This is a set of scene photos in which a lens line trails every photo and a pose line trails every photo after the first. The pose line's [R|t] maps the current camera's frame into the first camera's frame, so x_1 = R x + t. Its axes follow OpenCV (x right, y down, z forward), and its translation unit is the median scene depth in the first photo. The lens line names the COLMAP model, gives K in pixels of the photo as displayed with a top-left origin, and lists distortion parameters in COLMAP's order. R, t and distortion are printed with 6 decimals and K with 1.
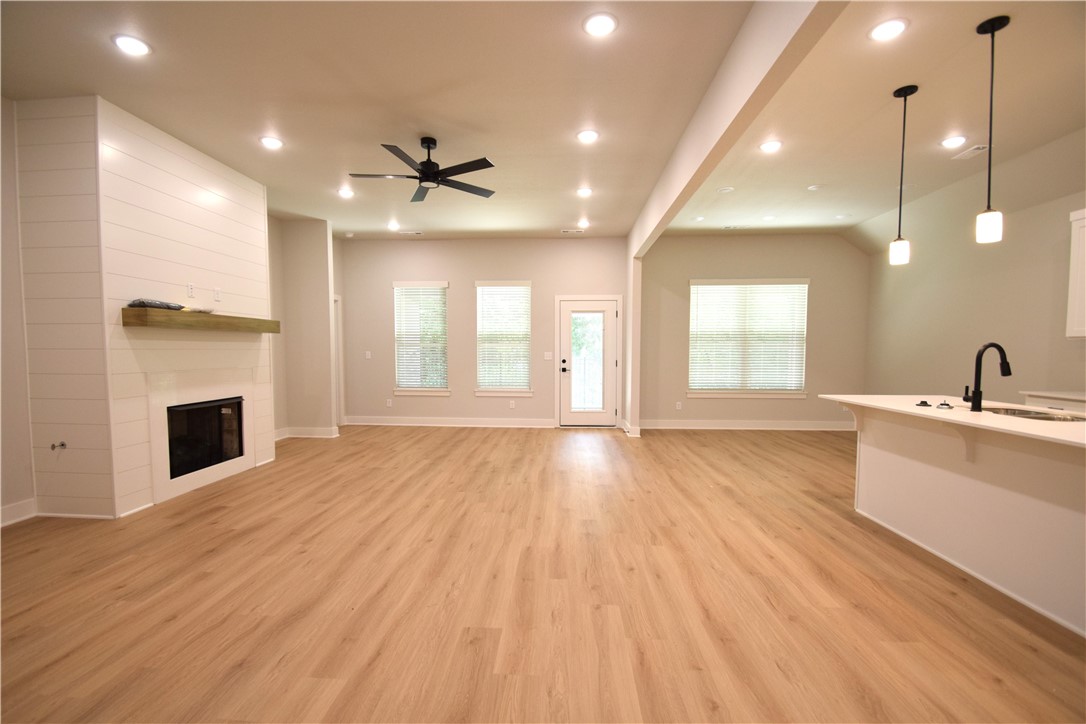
lens RADIAL K [[479.2, 0, 533.7], [0, 479.2, 372.8], [0, 0, 1]] dist [0.002677, -0.009057]
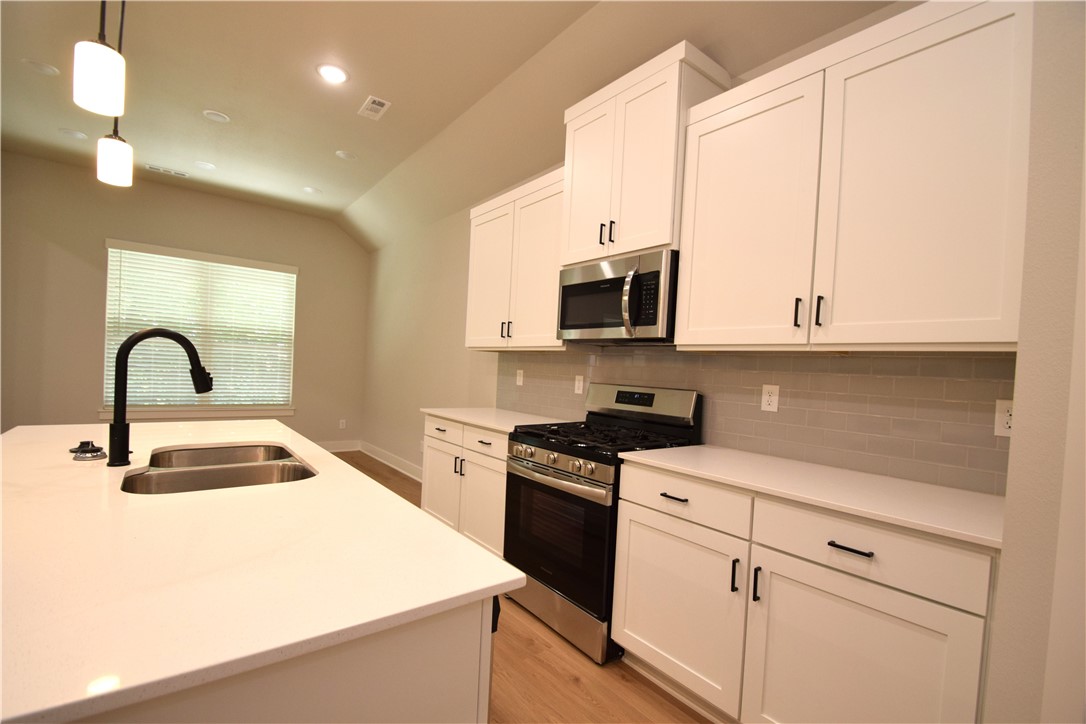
lens RADIAL K [[479.2, 0, 531.6], [0, 479.2, 379.7], [0, 0, 1]] dist [0.002677, -0.009057]
pose [[0.753193, 0.018935, 0.657527, 0.642718], [-0.014808, 0.999820, -0.011830, -0.005694], [-0.657633, -0.000827, 0.753338, 0.241567]]
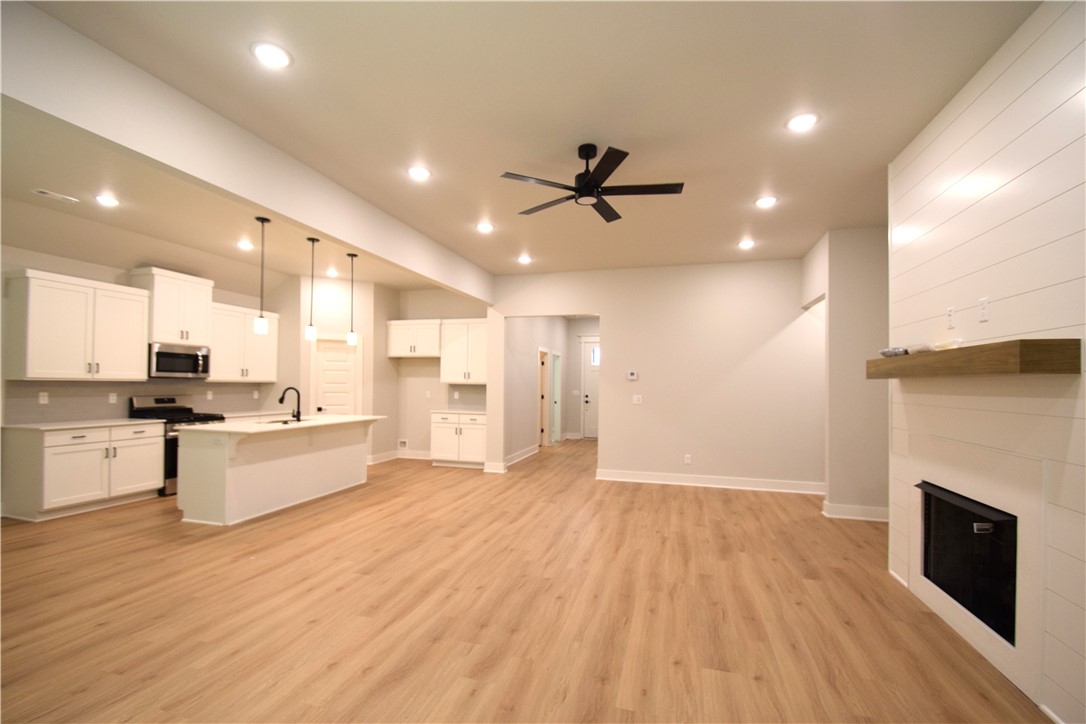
lens RADIAL K [[479.2, 0, 534.4], [0, 479.2, 380.9], [0, 0, 1]] dist [0.002677, -0.009057]
pose [[-0.974818, -0.010442, 0.222759, -0.326493], [-0.001419, 0.999173, 0.040630, -0.119605], [-0.222999, 0.039291, -0.974026, 1.901144]]
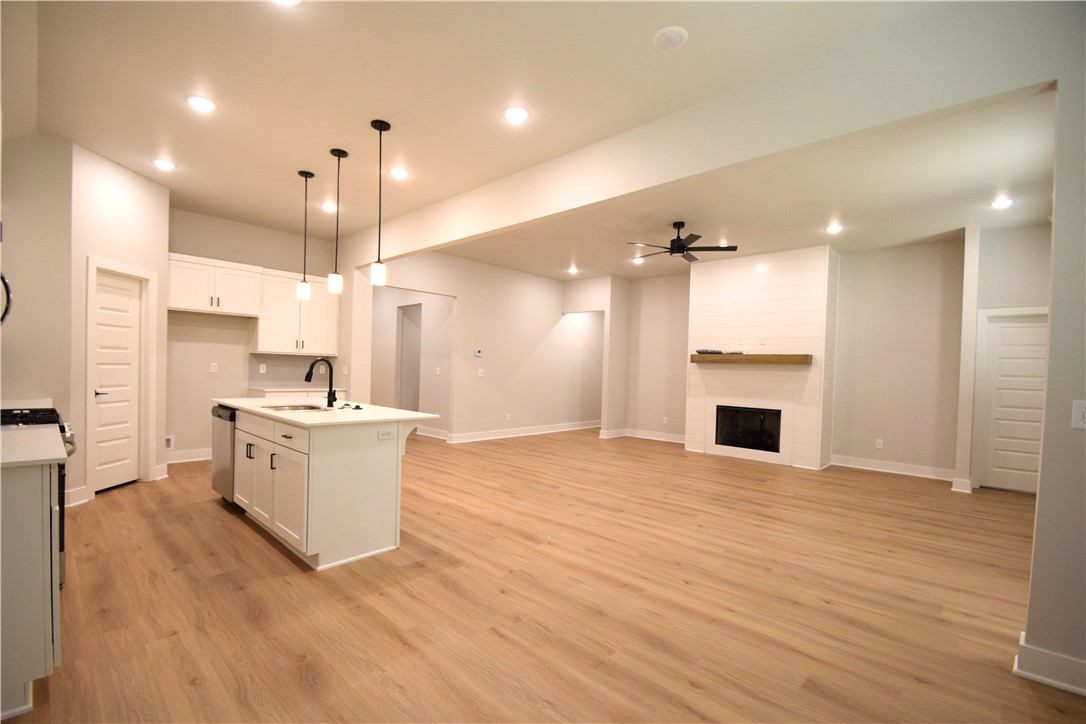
lens RADIAL K [[479.2, 0, 535.4], [0, 479.2, 380.0], [0, 0, 1]] dist [0.002677, -0.009057]
pose [[-0.642064, -0.001139, -0.766650, 1.141557], [-0.067639, 0.996183, 0.055168, -0.083278], [0.763662, 0.087277, -0.639690, 1.663859]]
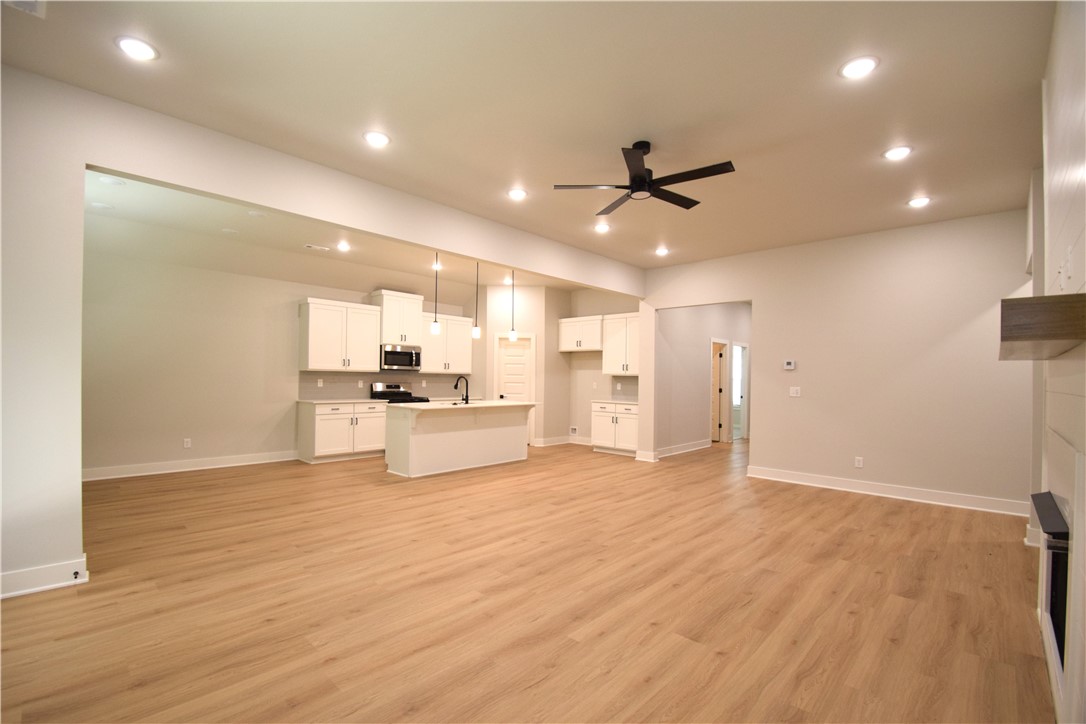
lens RADIAL K [[479.2, 0, 533.1], [0, 479.2, 382.1], [0, 0, 1]] dist [0.002677, -0.009057]
pose [[-0.763417, -0.017972, 0.645656, -0.655695], [0.015503, 0.998815, 0.046133, -0.099148], [-0.645720, 0.045228, -0.762234, 1.871478]]
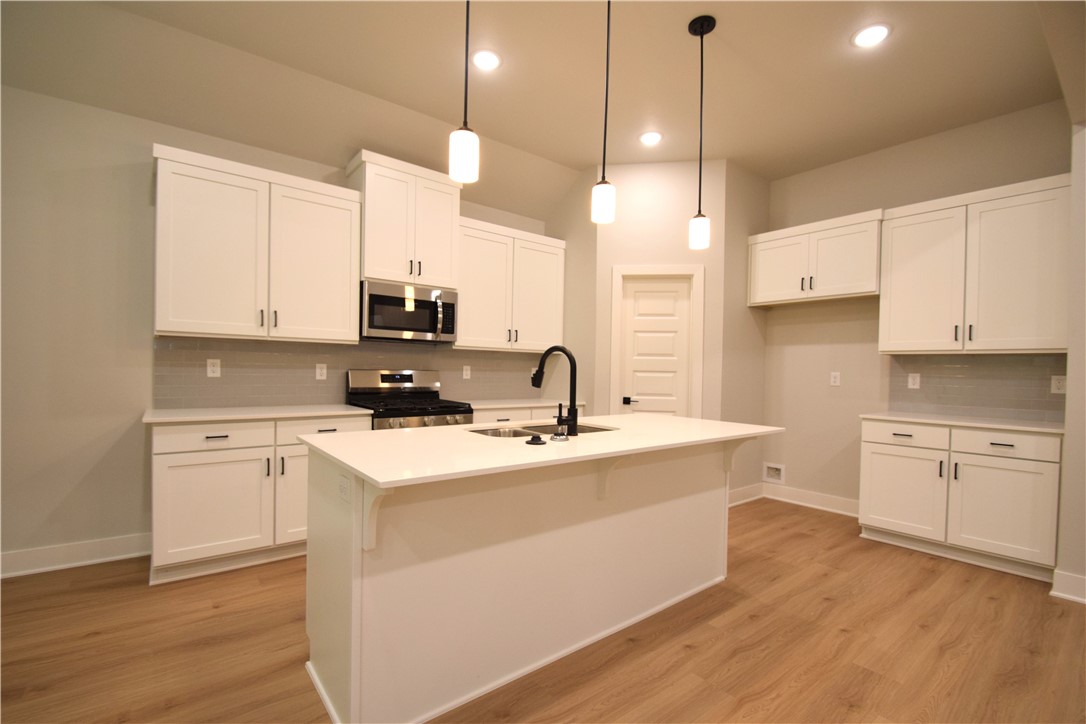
lens RADIAL K [[479.2, 0, 533.2], [0, 479.2, 376.2], [0, 0, 1]] dist [0.002677, -0.009057]
pose [[-0.663152, -0.023998, 0.748100, 0.277638], [0.016804, 0.998757, 0.046935, -0.035603], [-0.748296, 0.043696, -0.661924, 1.090534]]
